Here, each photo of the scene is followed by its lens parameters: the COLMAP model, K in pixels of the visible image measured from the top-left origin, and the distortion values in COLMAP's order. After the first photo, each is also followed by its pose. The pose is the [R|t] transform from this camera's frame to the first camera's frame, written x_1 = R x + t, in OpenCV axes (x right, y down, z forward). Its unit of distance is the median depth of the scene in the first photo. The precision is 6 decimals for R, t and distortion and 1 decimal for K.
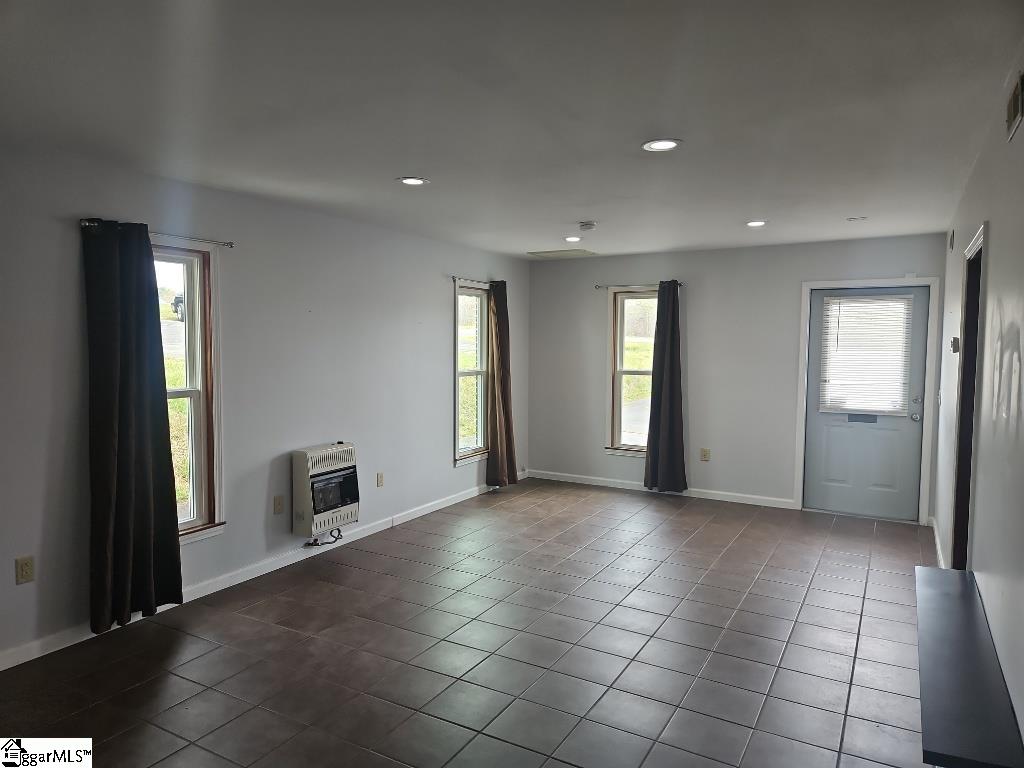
lens RADIAL K [[682.5, 0, 508.1], [0, 682.5, 380.6], [0, 0, 1]] dist [0.029899, 0.000053]
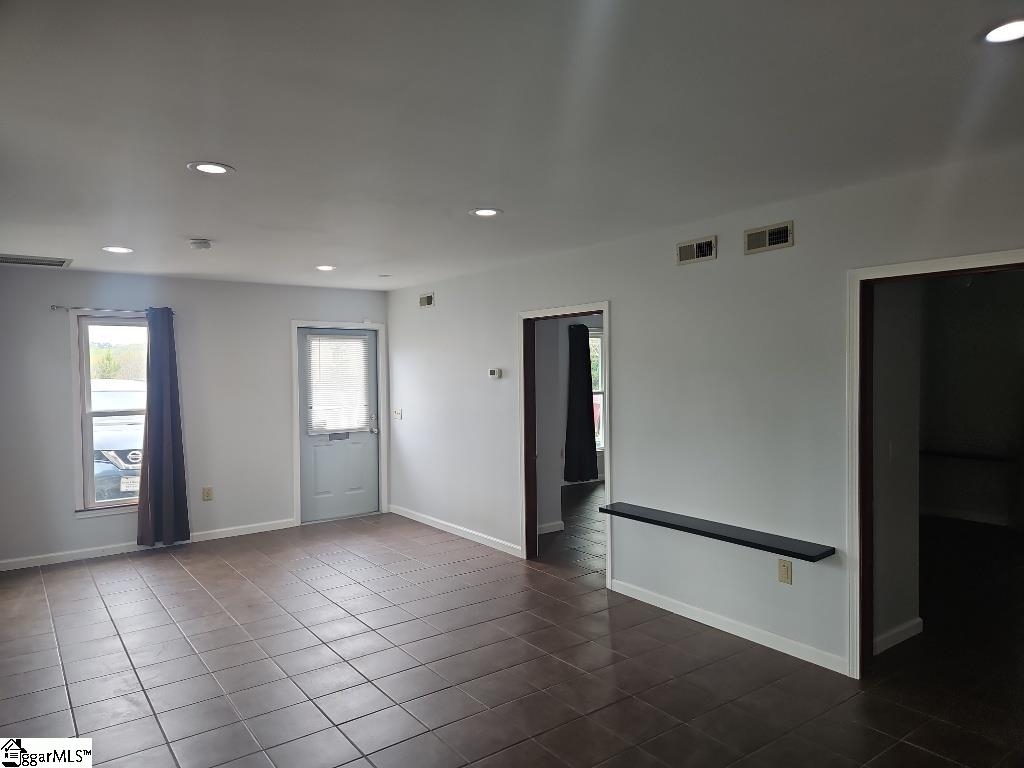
lens RADIAL K [[682.5, 0, 509.5], [0, 682.5, 381.2], [0, 0, 1]] dist [0.029899, 0.000053]
pose [[0.376820, -0.020446, 0.926061, -0.466223], [0.072081, 0.997372, -0.007310, -0.011237], [-0.923478, 0.069506, 0.377303, 0.258036]]
